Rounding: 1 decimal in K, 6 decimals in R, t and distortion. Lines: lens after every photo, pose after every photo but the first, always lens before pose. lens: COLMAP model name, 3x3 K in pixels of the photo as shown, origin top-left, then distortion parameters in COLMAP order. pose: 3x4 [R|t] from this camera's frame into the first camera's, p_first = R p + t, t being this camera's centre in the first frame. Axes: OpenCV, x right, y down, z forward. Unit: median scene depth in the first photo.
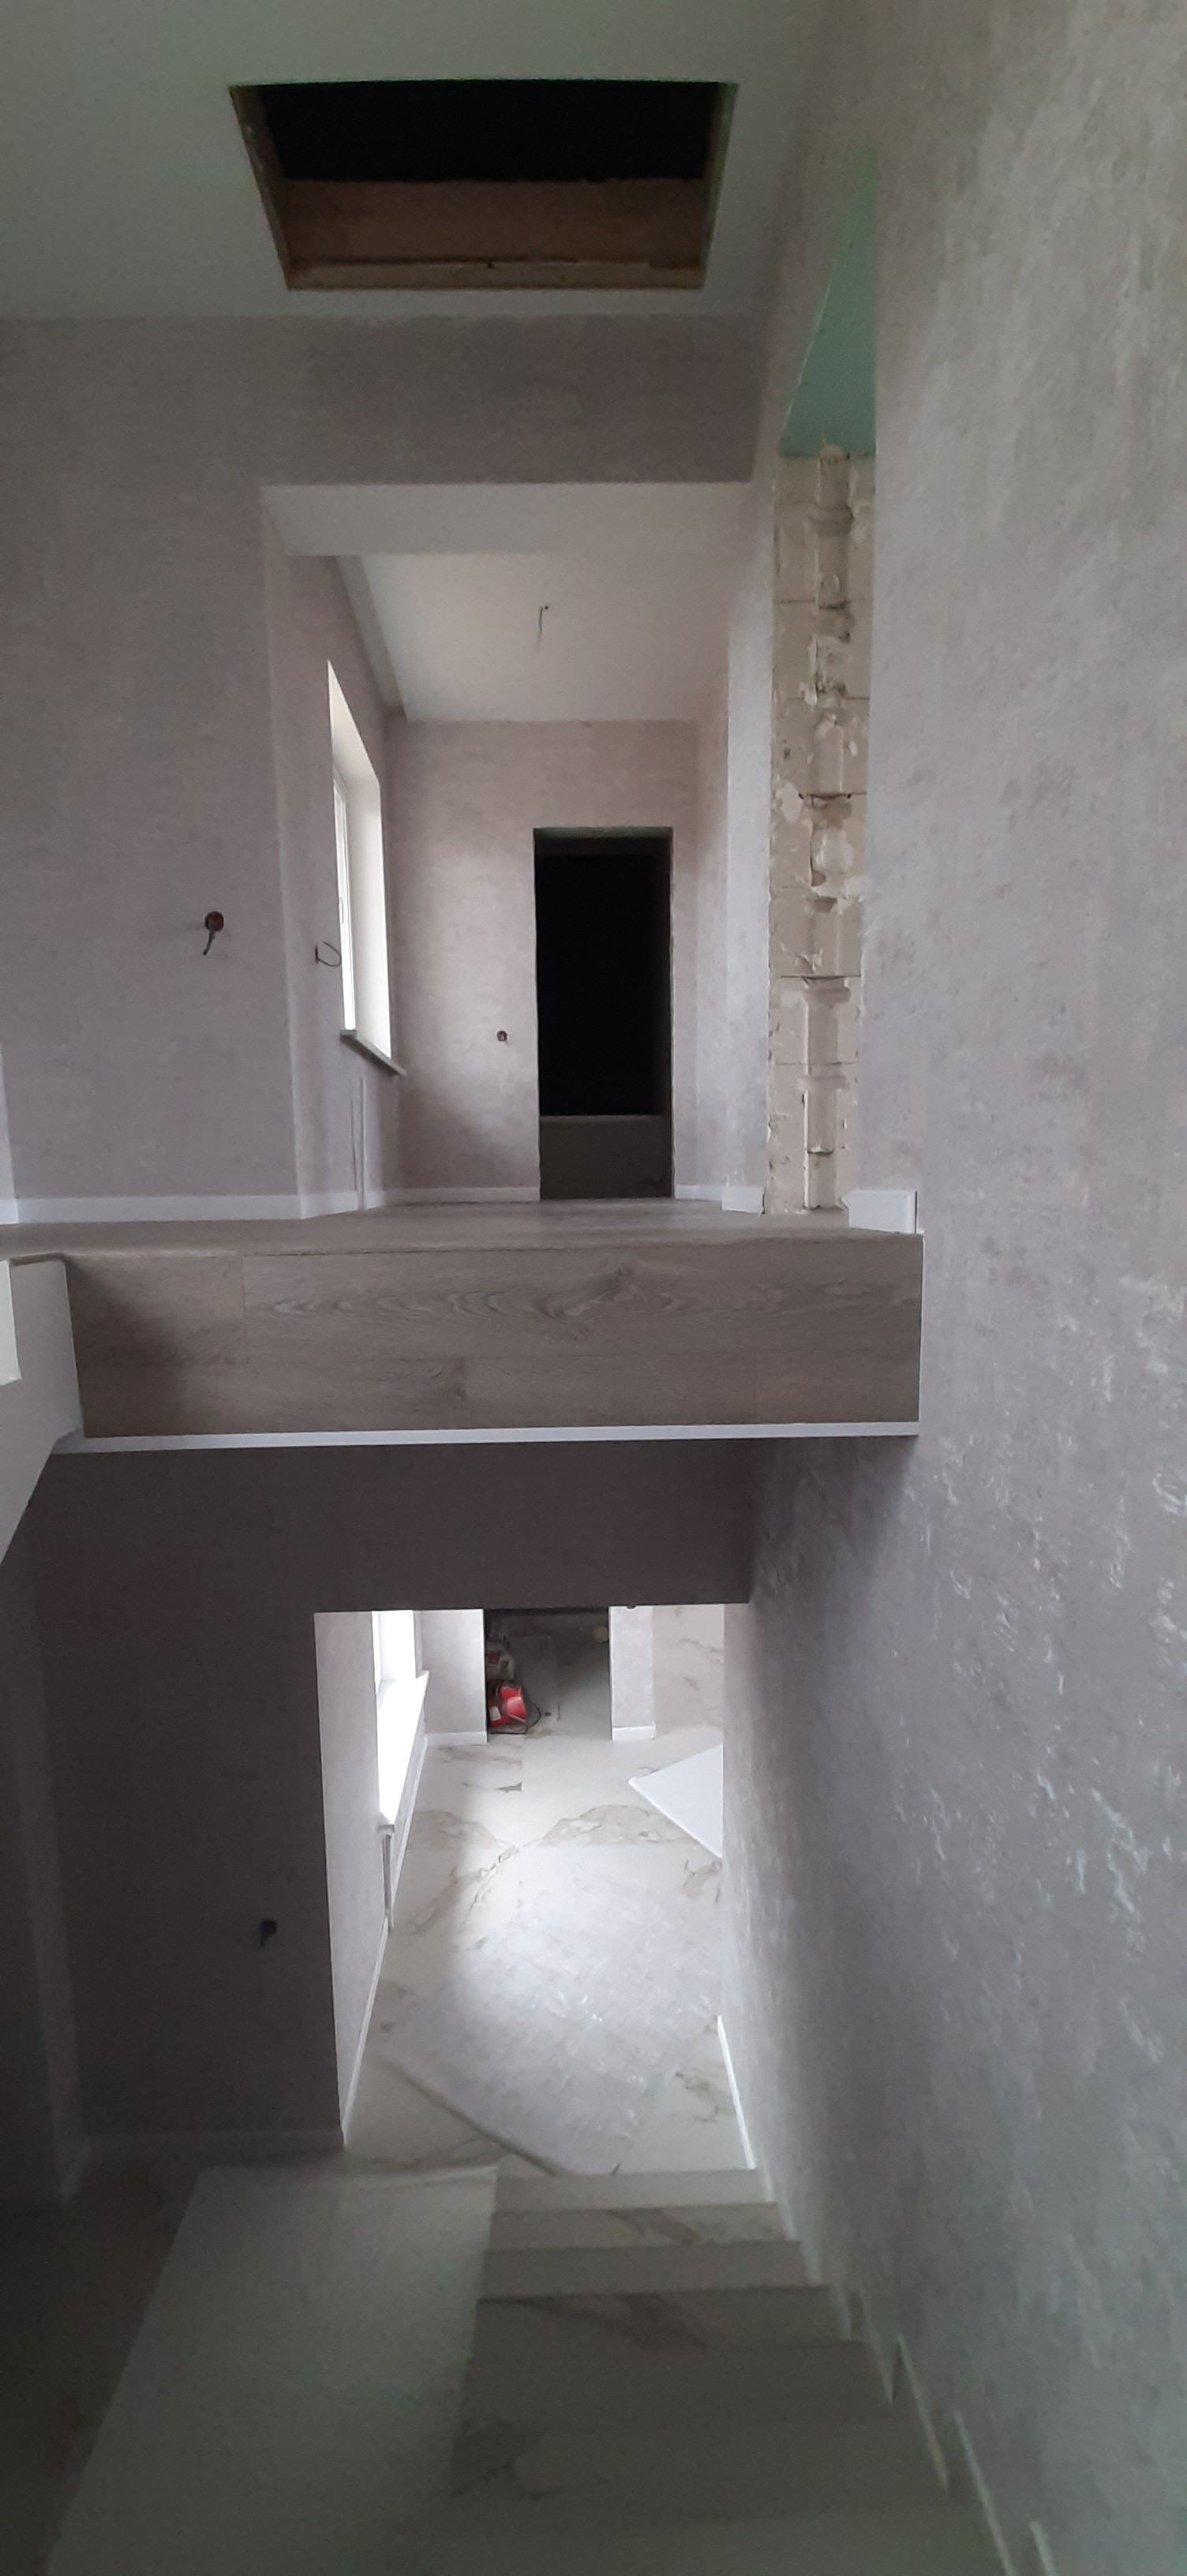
lens RADIAL K [[991.3, 0, 578.9], [0, 991.3, 1327.8], [0, 0, 1]] dist [0.022528, -0.017047]
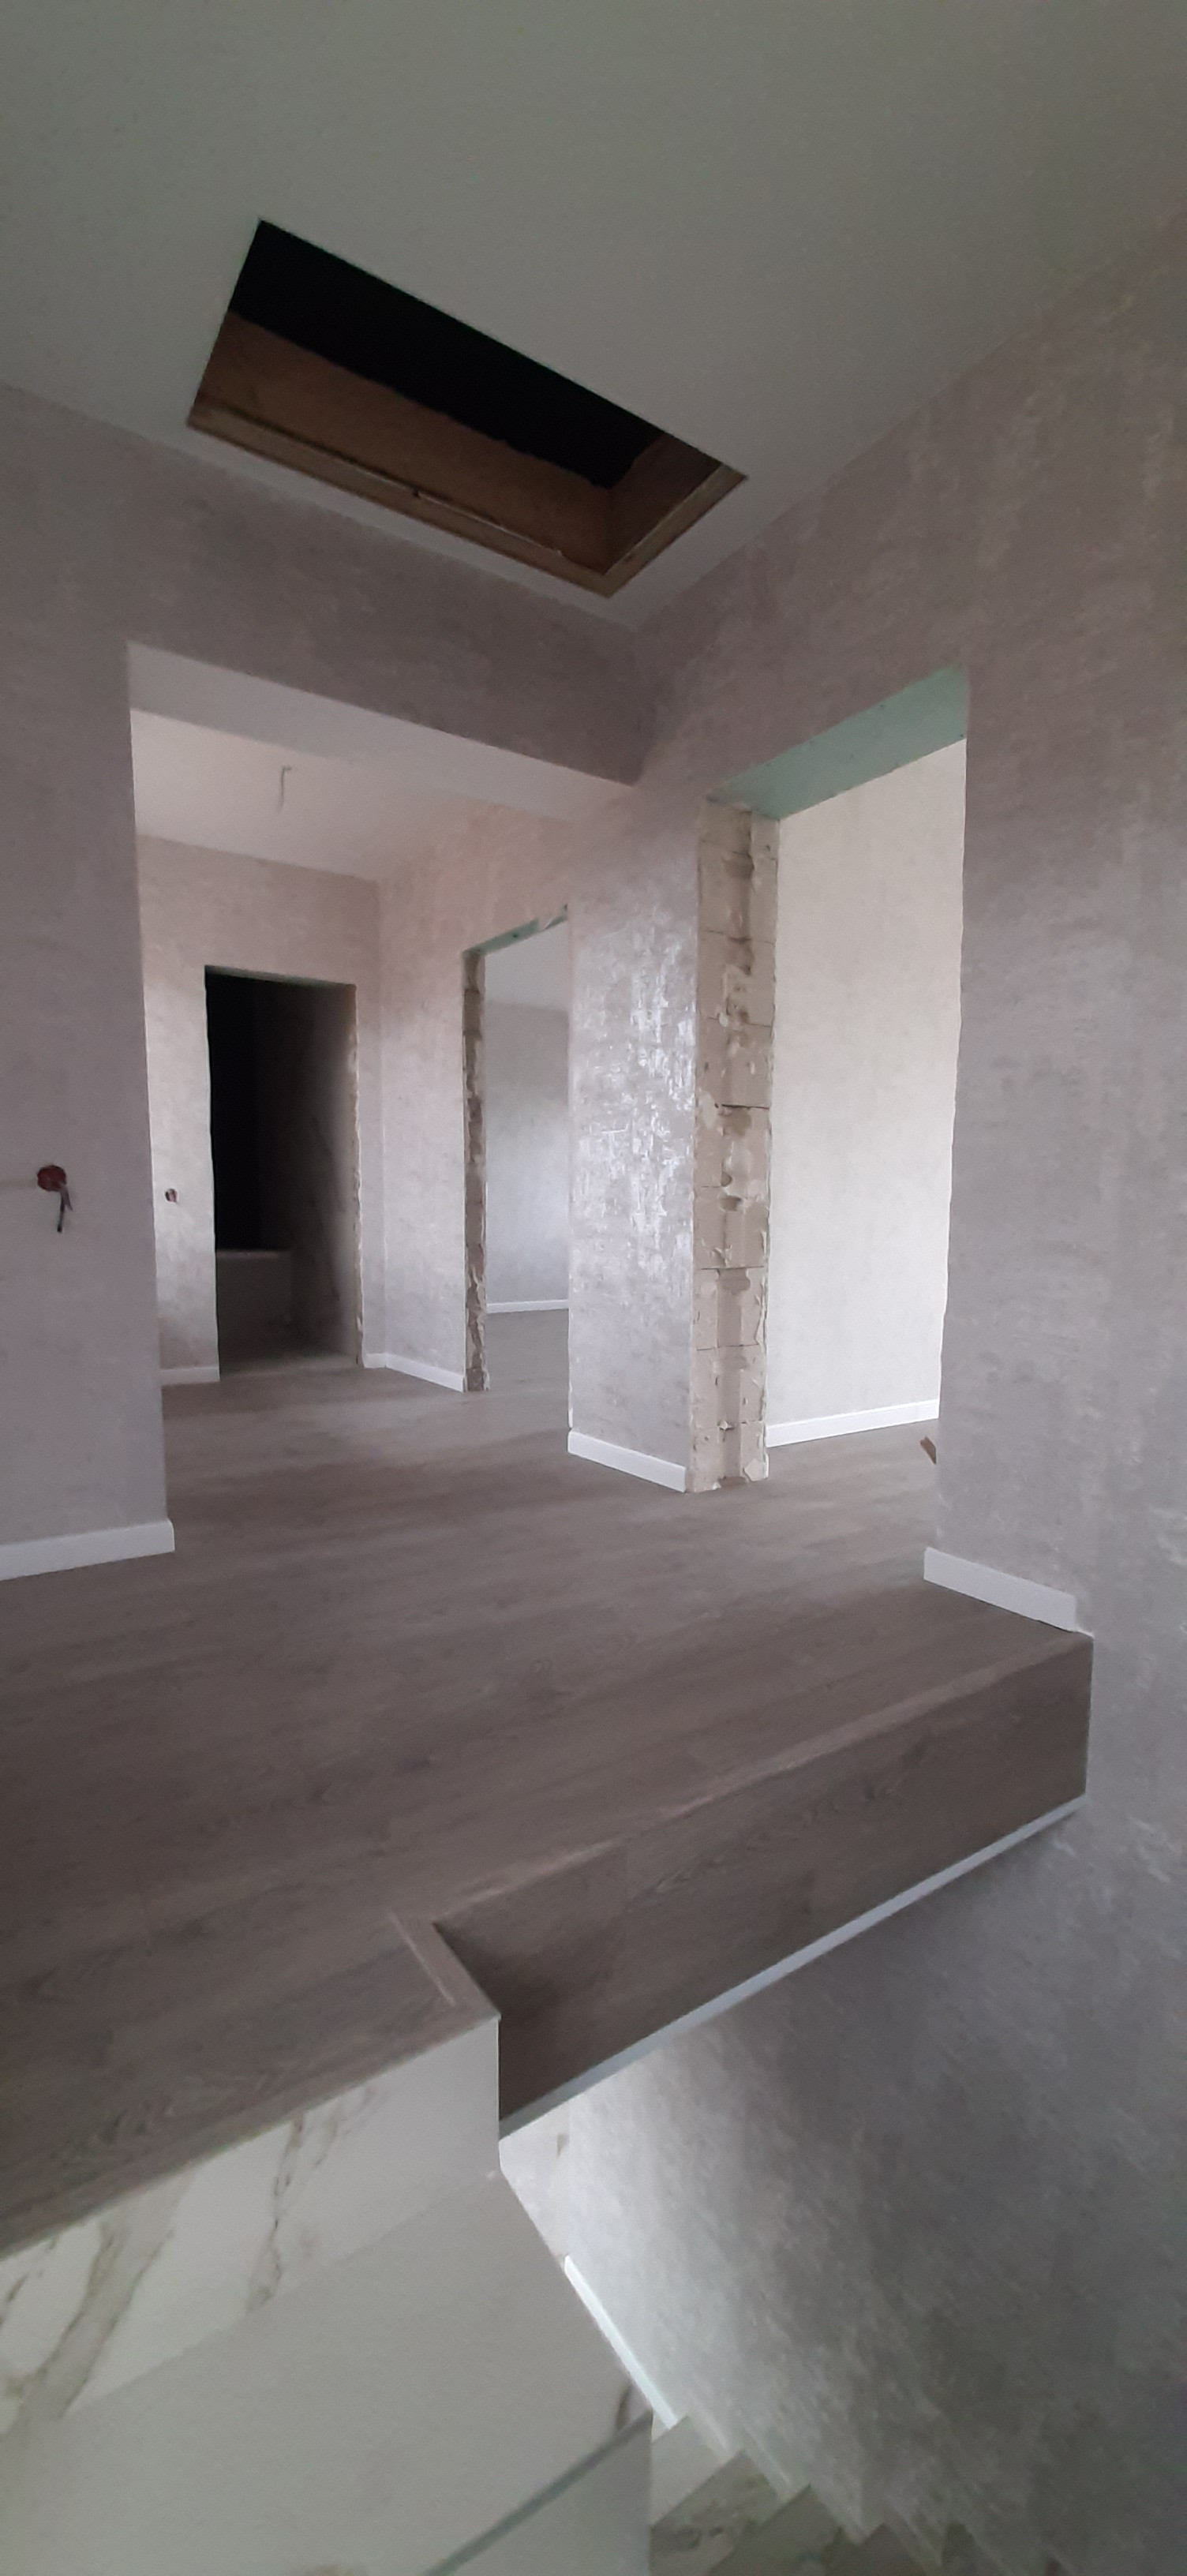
lens RADIAL K [[991.3, 0, 578.9], [0, 991.3, 1327.8], [0, 0, 1]] dist [0.022528, -0.017047]
pose [[0.851504, -0.035947, 0.523115, -0.444894], [0.056851, 0.998095, -0.023952, -0.268866], [-0.521258, 0.050135, 0.851925, 0.179245]]
